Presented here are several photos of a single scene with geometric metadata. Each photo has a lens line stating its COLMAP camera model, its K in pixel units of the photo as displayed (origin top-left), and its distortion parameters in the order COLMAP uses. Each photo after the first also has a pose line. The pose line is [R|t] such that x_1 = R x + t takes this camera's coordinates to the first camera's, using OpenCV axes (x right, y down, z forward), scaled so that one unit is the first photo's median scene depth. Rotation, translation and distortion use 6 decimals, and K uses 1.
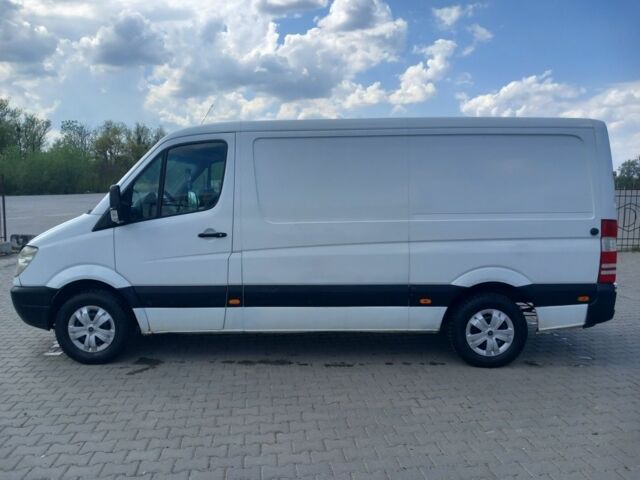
lens RADIAL K [[520.2, 0, 320.0], [0, 520.2, 240.0], [0, 0, 1]] dist [0.006702, 0.004445]
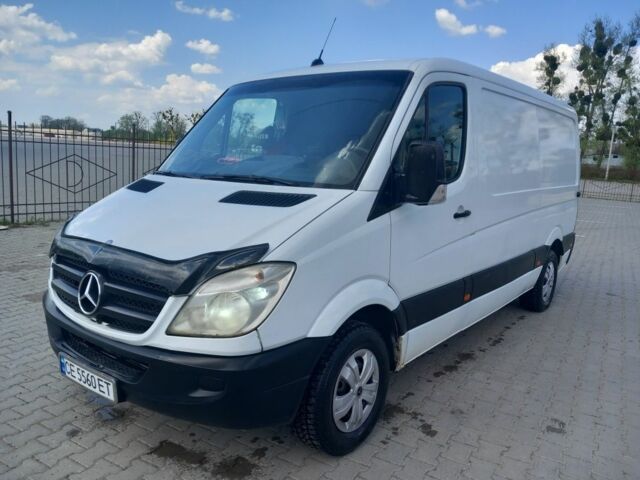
lens RADIAL K [[515.9, 0, 320.0], [0, 515.9, 240.0], [0, 0, 1]] dist [0.050171, -0.006920]
pose [[0.593544, -0.103208, 0.798156, -0.904731], [0.026613, 0.993718, 0.108704, -0.057679], [-0.804361, -0.043279, 0.592562, 0.701849]]
